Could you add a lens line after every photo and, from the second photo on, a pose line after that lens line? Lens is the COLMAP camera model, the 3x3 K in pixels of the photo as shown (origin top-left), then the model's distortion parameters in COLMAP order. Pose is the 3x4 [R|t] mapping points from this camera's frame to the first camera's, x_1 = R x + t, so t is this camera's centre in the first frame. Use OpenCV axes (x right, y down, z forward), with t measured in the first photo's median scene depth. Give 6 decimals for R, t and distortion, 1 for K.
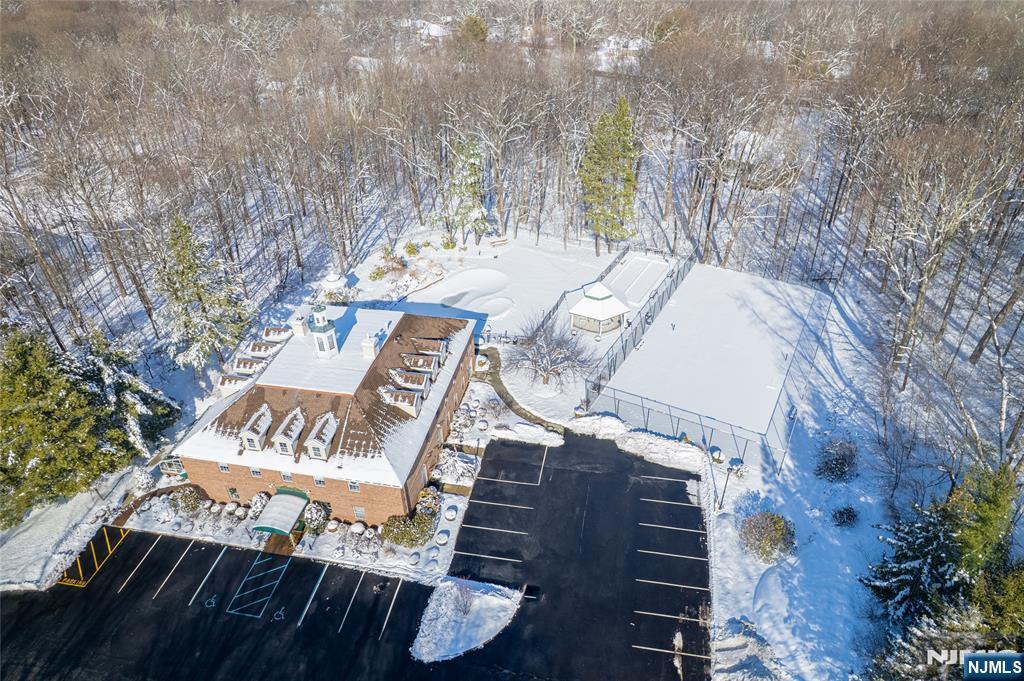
lens RADIAL K [[662.5, 0, 512.0], [0, 662.5, 340.5], [0, 0, 1]] dist [-0.032962, 0.000634]
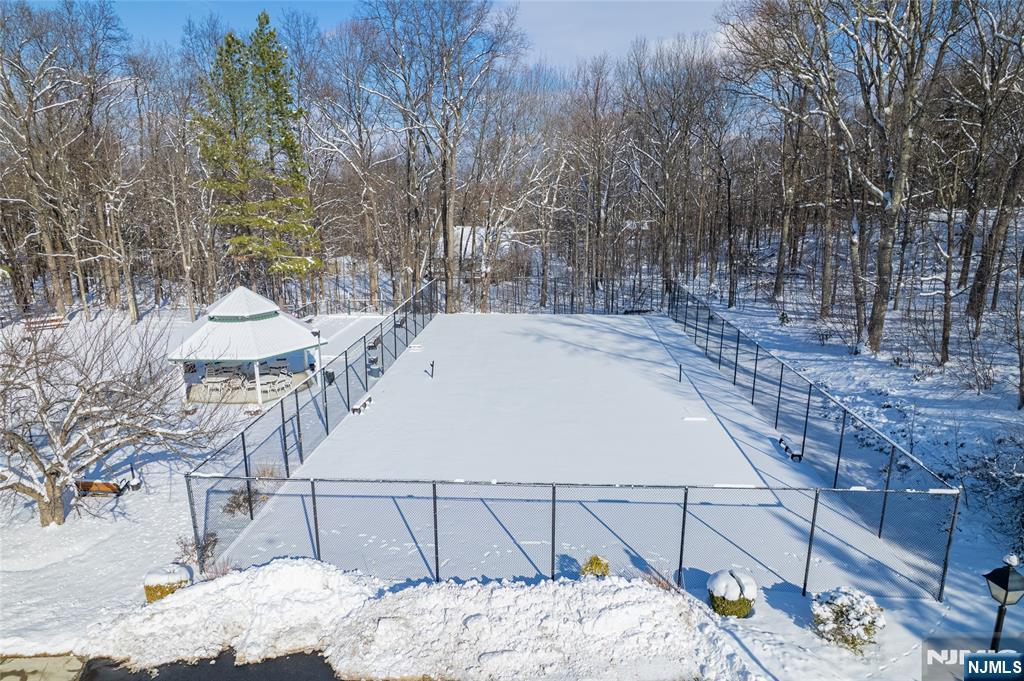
lens RADIAL K [[662.5, 0, 512.0], [0, 662.5, 340.5], [0, 0, 1]] dist [-0.032962, 0.000634]
pose [[0.895653, -0.072469, 0.438810, 0.098825], [0.228770, 0.921173, -0.314810, 0.111918], [-0.381406, 0.382347, 0.841629, 0.595748]]
